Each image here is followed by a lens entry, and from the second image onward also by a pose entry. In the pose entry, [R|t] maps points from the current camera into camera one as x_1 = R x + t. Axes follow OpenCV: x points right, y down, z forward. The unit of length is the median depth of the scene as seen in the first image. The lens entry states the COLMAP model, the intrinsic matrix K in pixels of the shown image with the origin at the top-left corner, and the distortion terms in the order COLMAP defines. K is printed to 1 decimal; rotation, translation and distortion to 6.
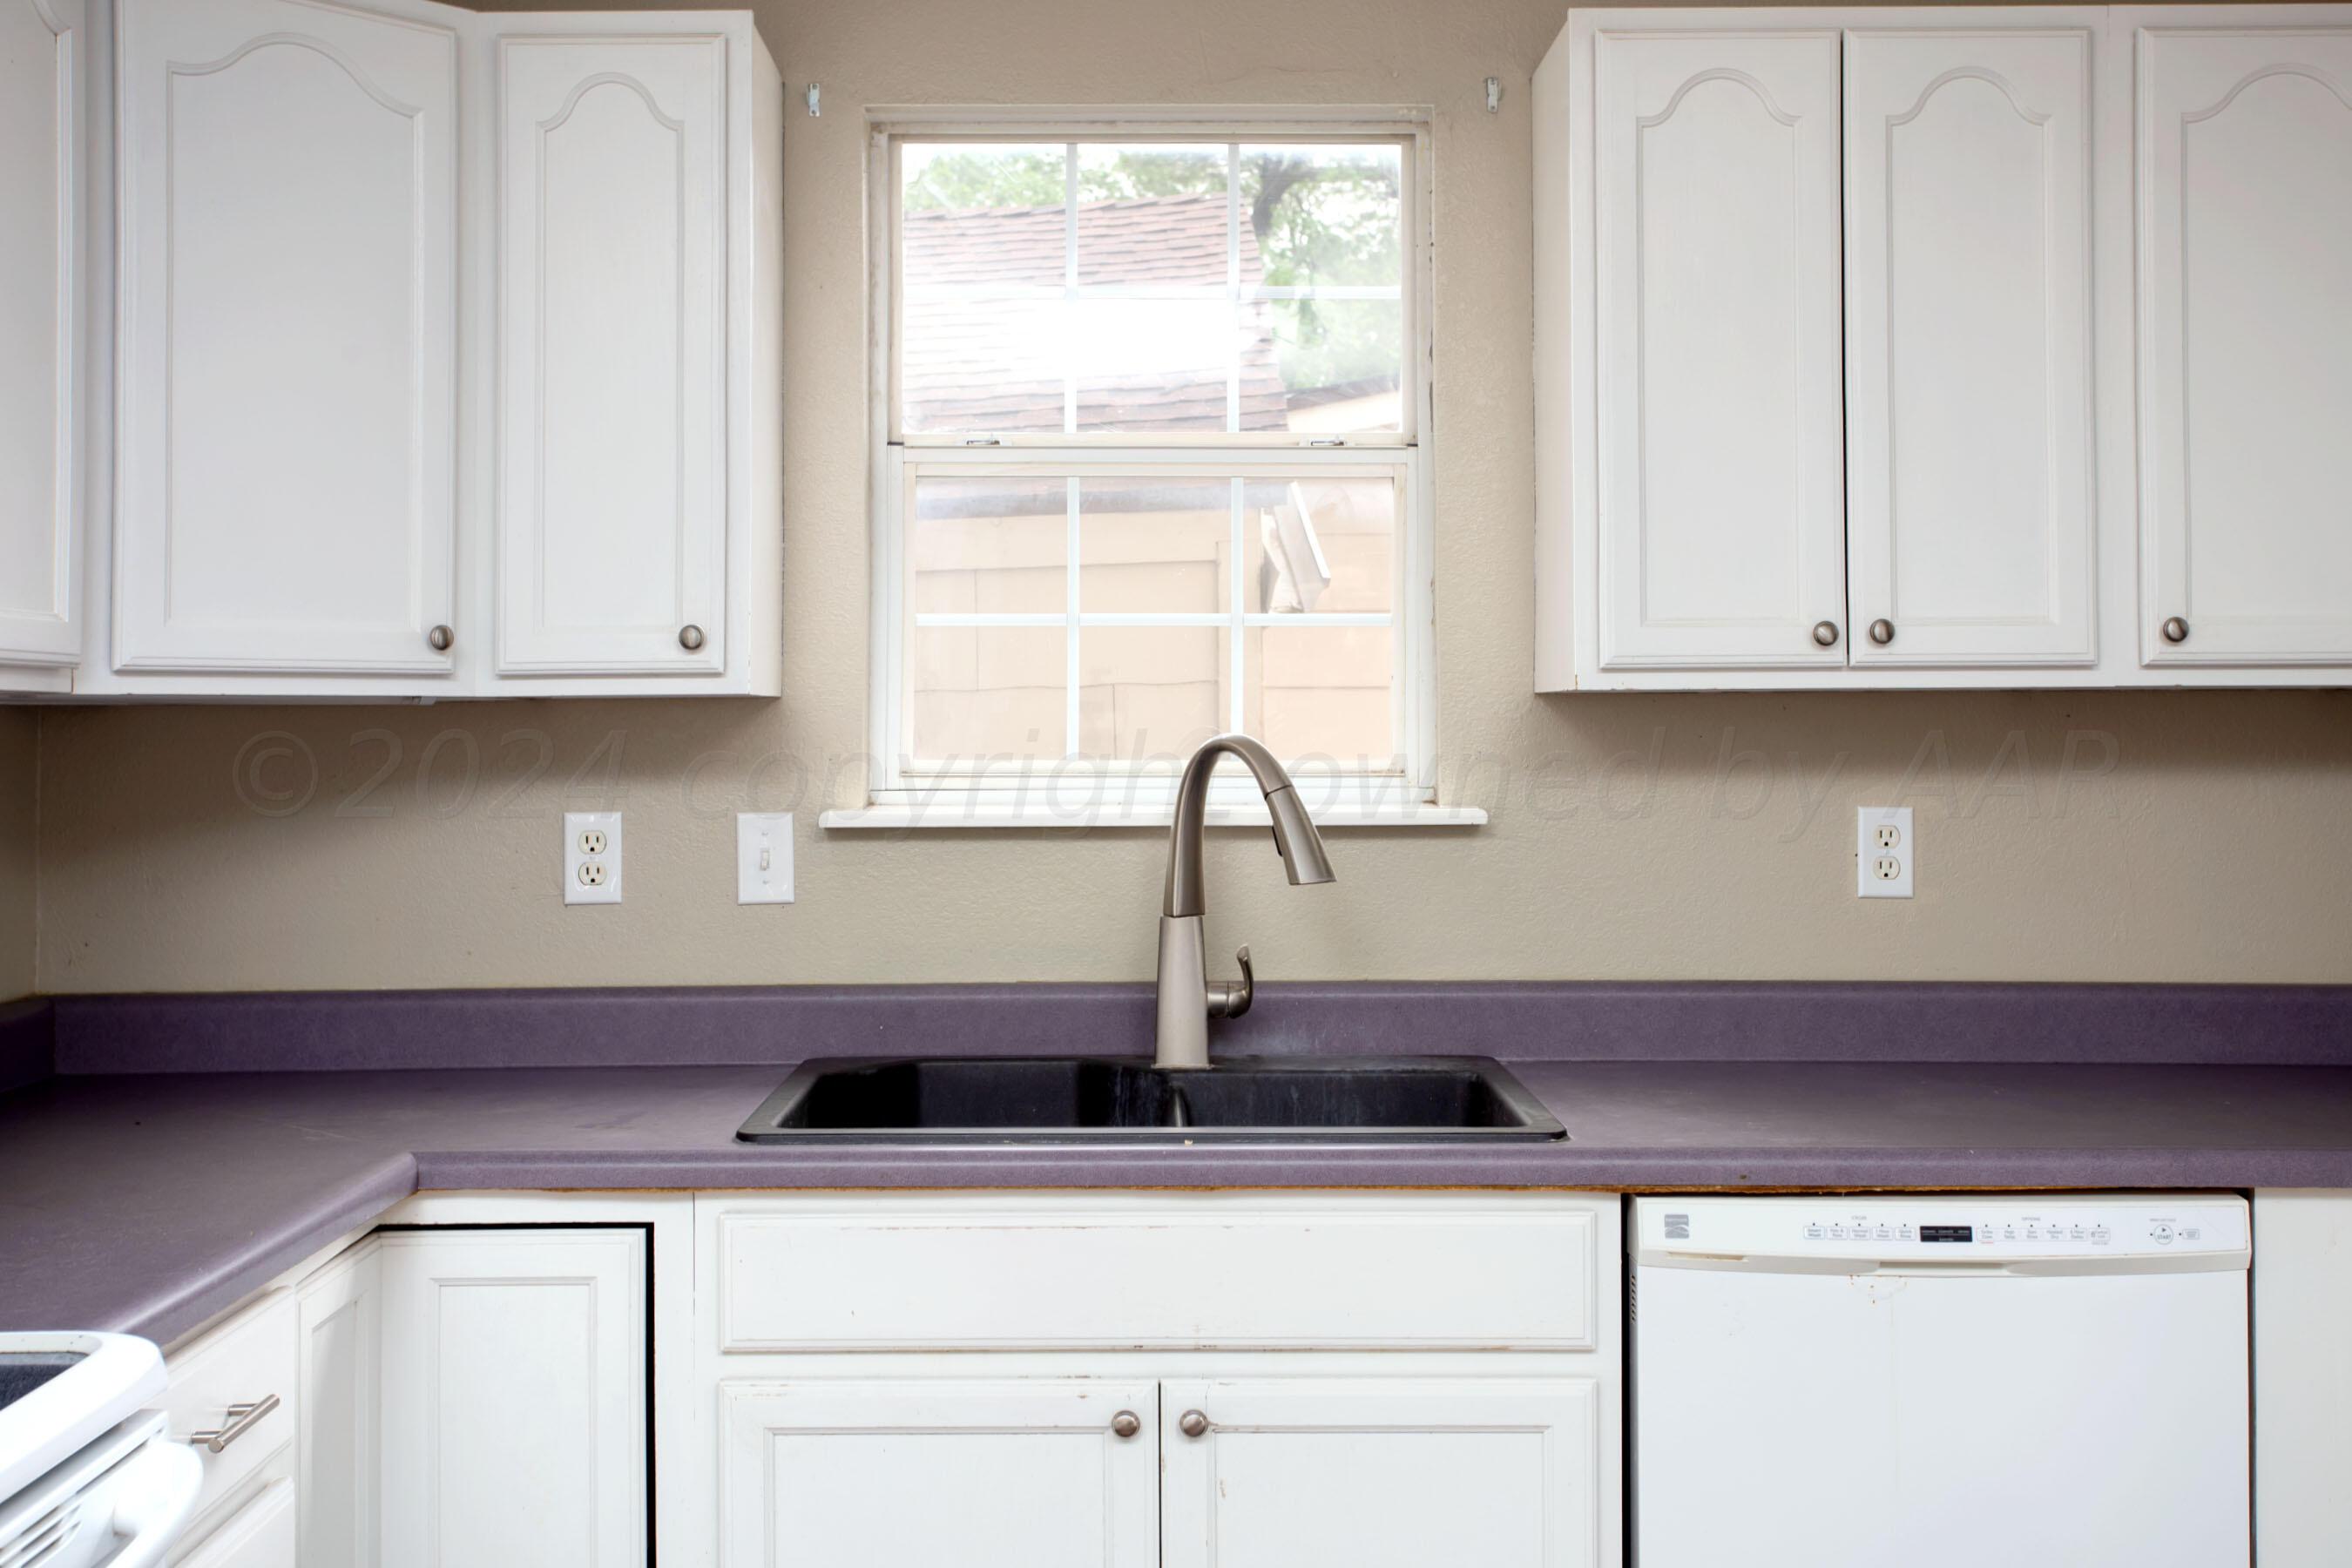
lens RADIAL K [[2564.7, 0, 1176.7], [0, 2564.7, 766.8], [0, 0, 1]] dist [0.105805, 0.000000]
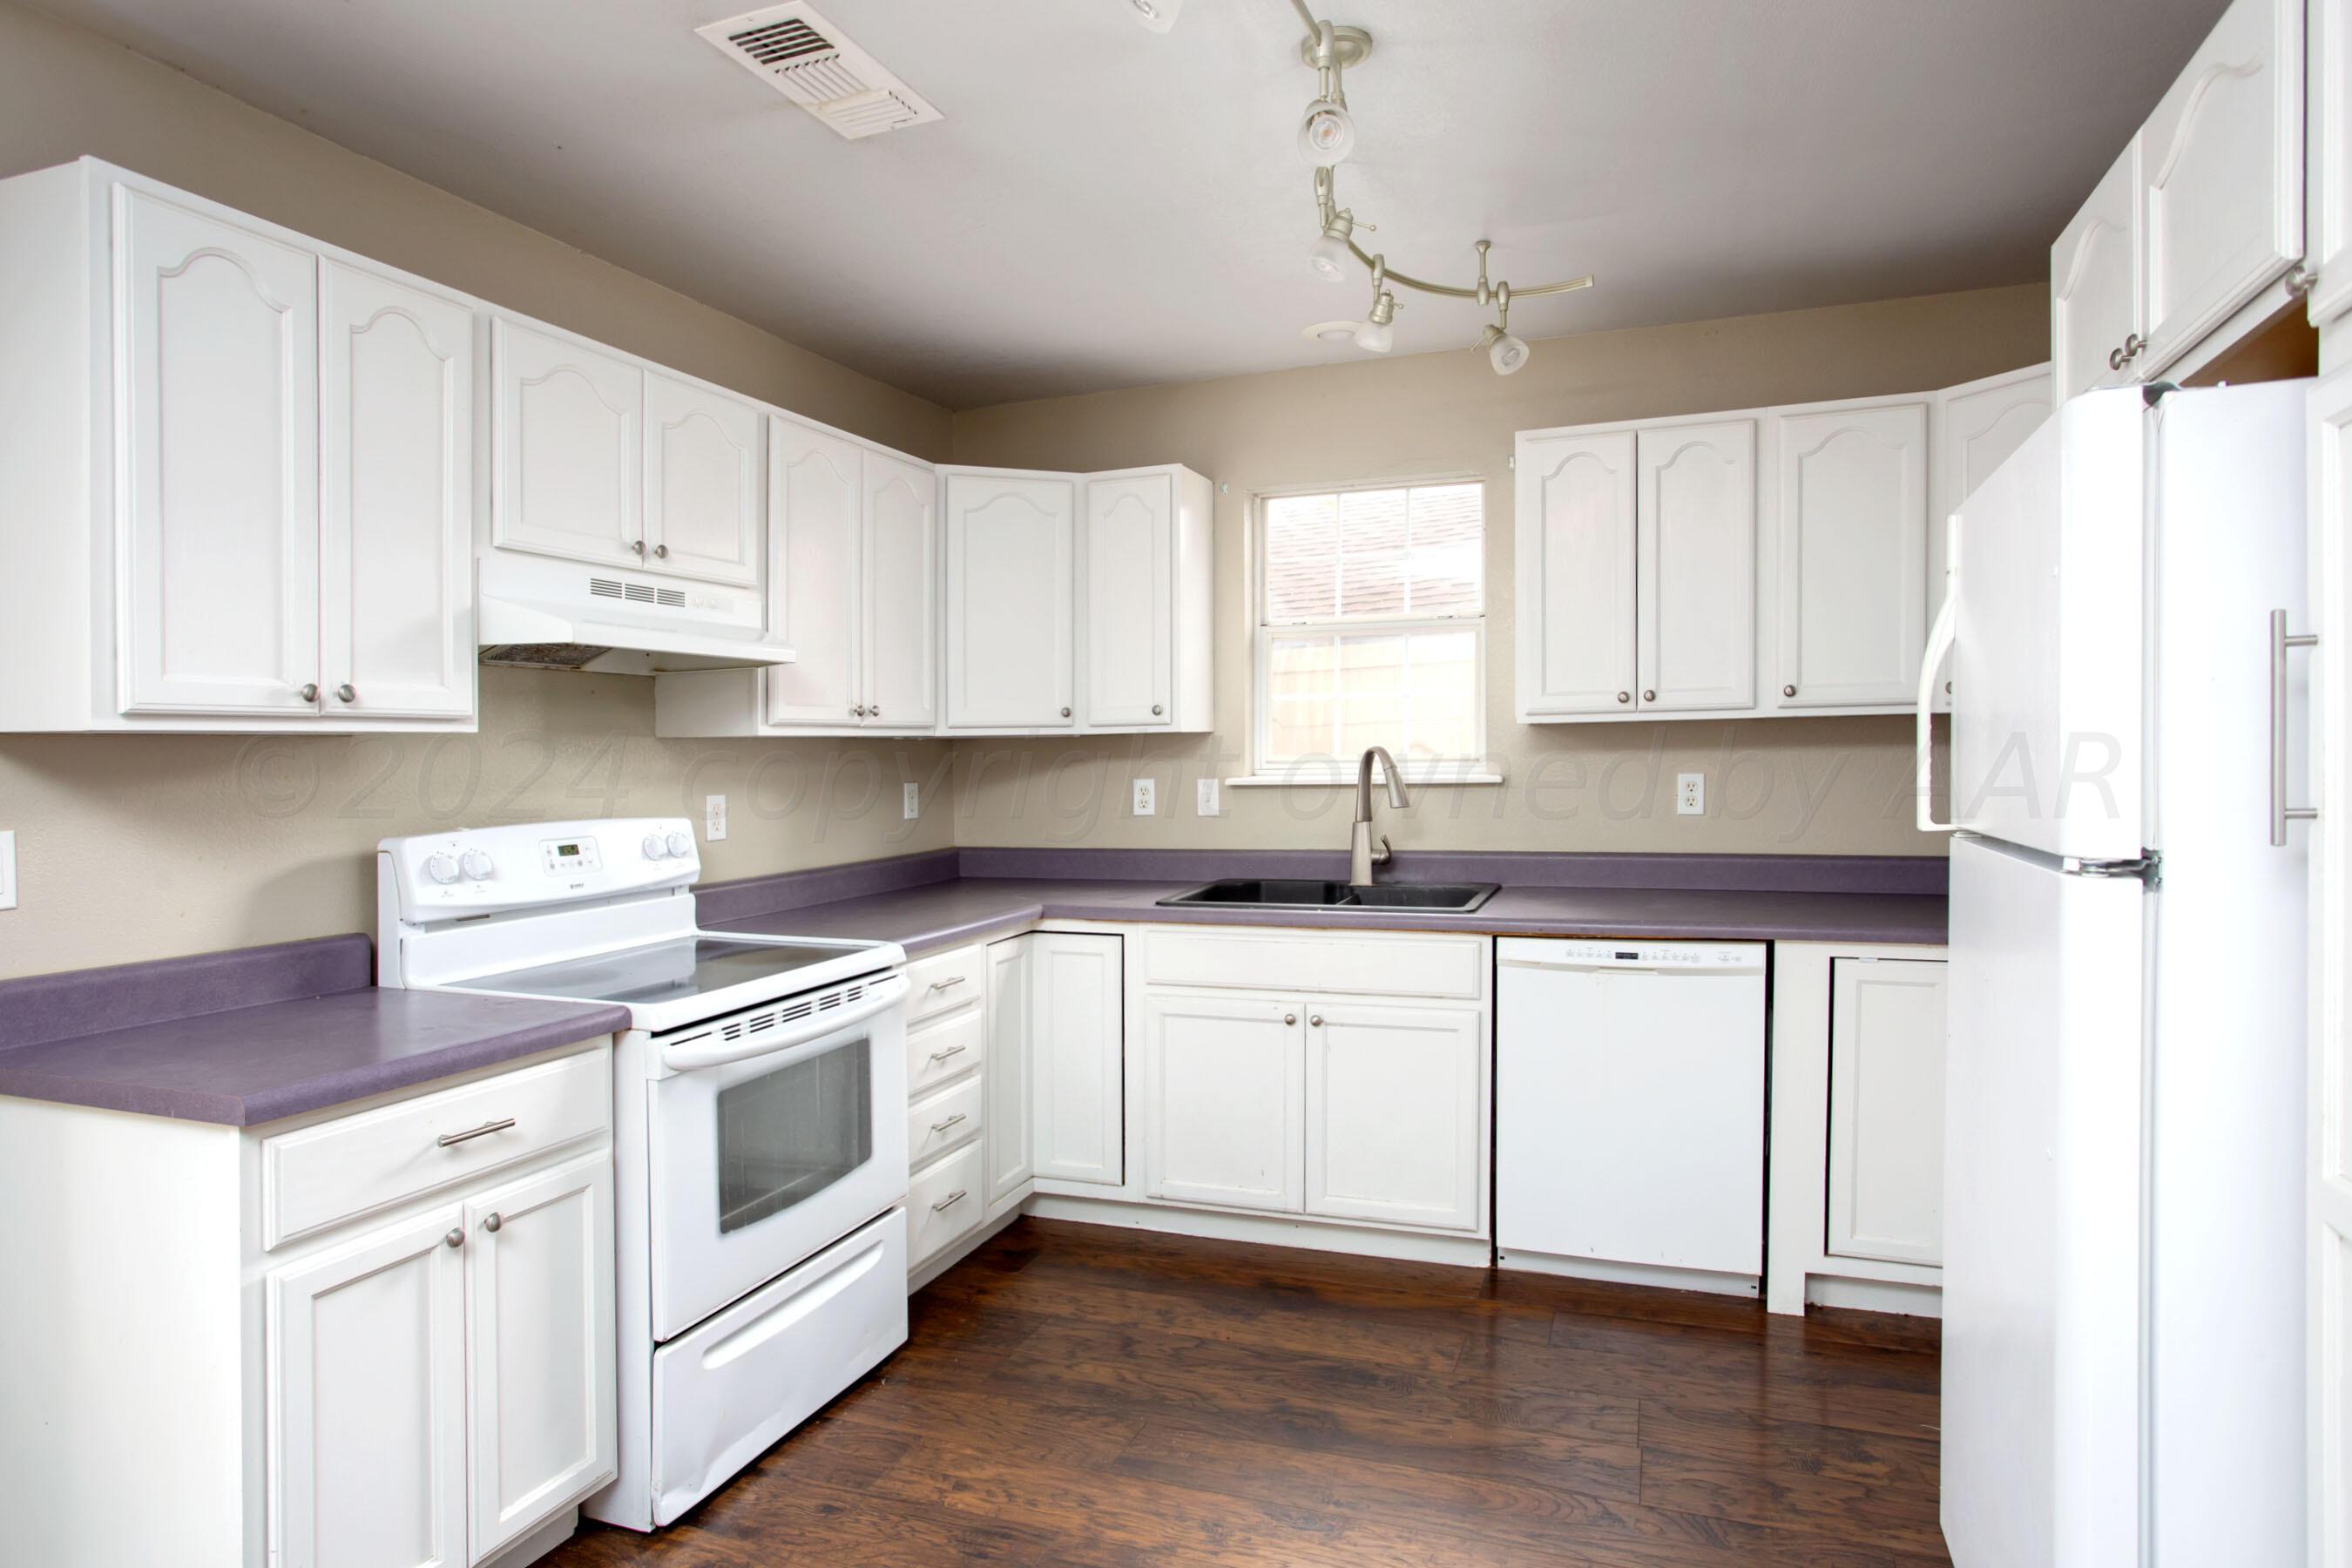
lens RADIAL K [[1291.5, 0, 1187.5], [0, 1291.5, 772.4], [0, 0, 1]] dist [0.005011, 0.000439]
pose [[0.939876, -0.006375, -0.341456, 0.274750], [0.009384, 0.999930, 0.007162, 0.002937], [0.341387, -0.009936, 0.939870, -0.188477]]
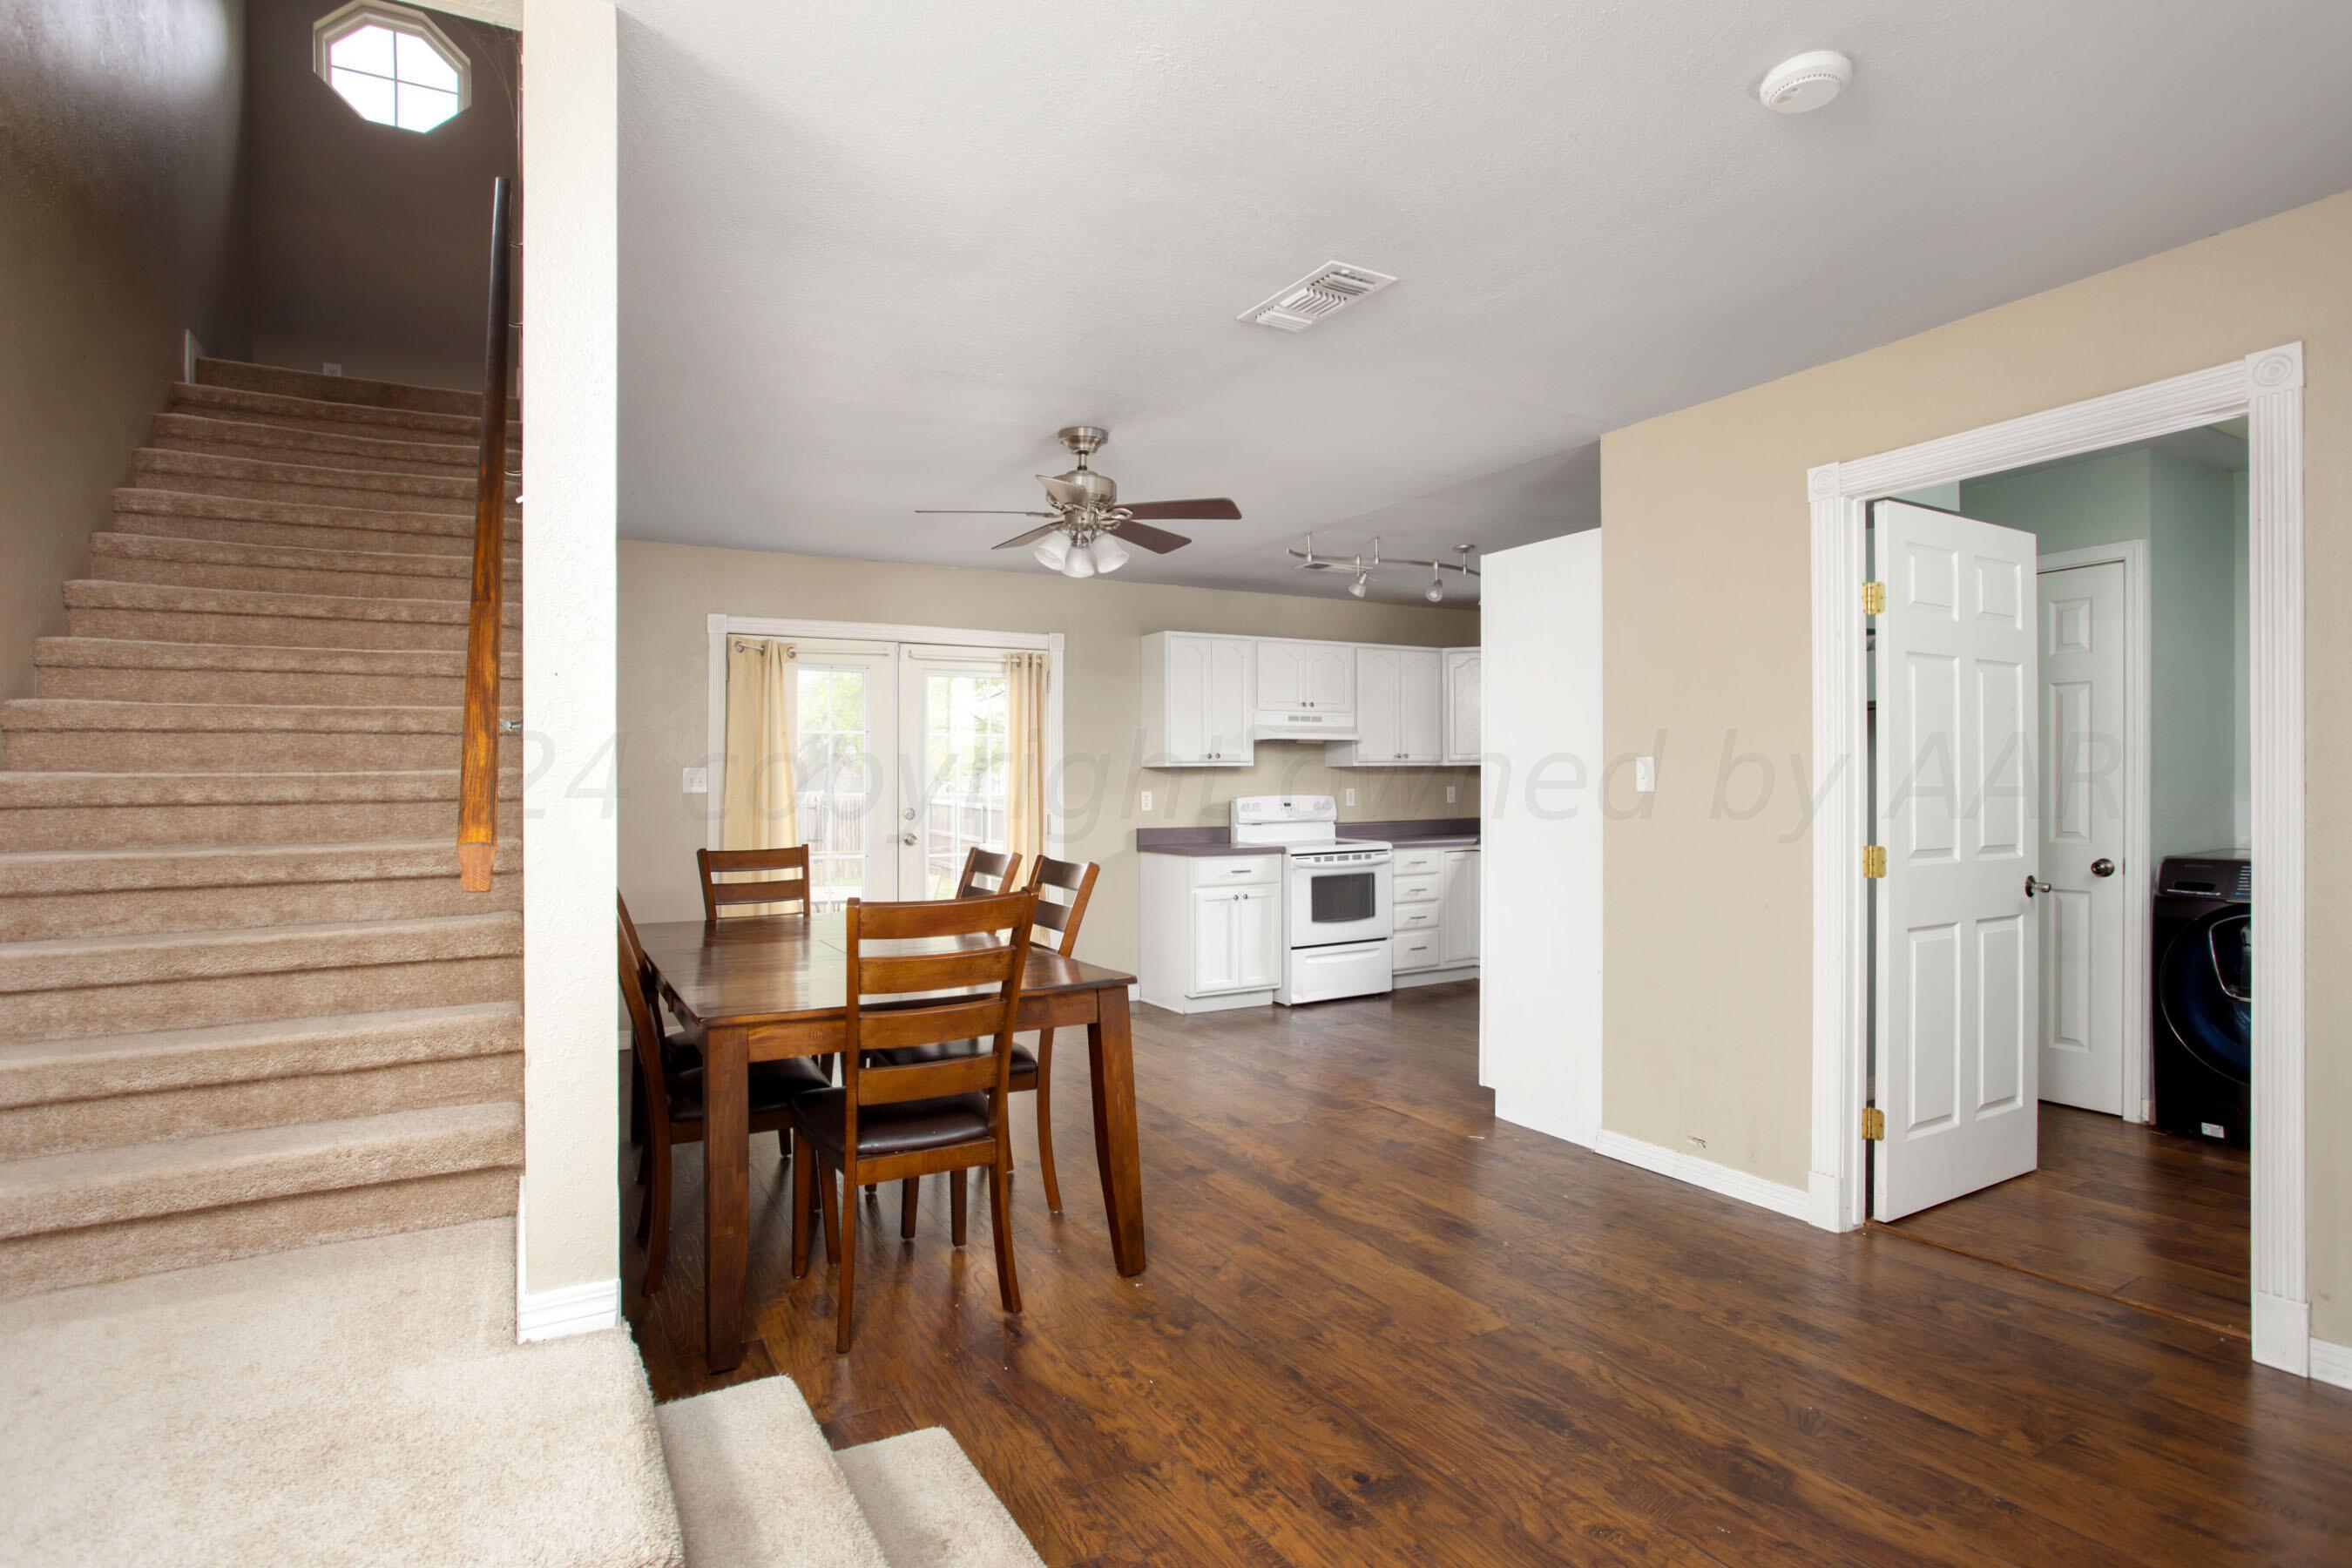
lens RADIAL K [[1193.5, 0, 1167.7], [0, 1193.5, 782.4], [0, 0, 1]] dist [-0.043872, 0.001048]
pose [[0.511004, 0.000748, -0.859578, 1.578630], [-0.006357, 0.999976, -0.002908, 0.023613], [0.859555, 0.006950, 0.510996, -0.975388]]
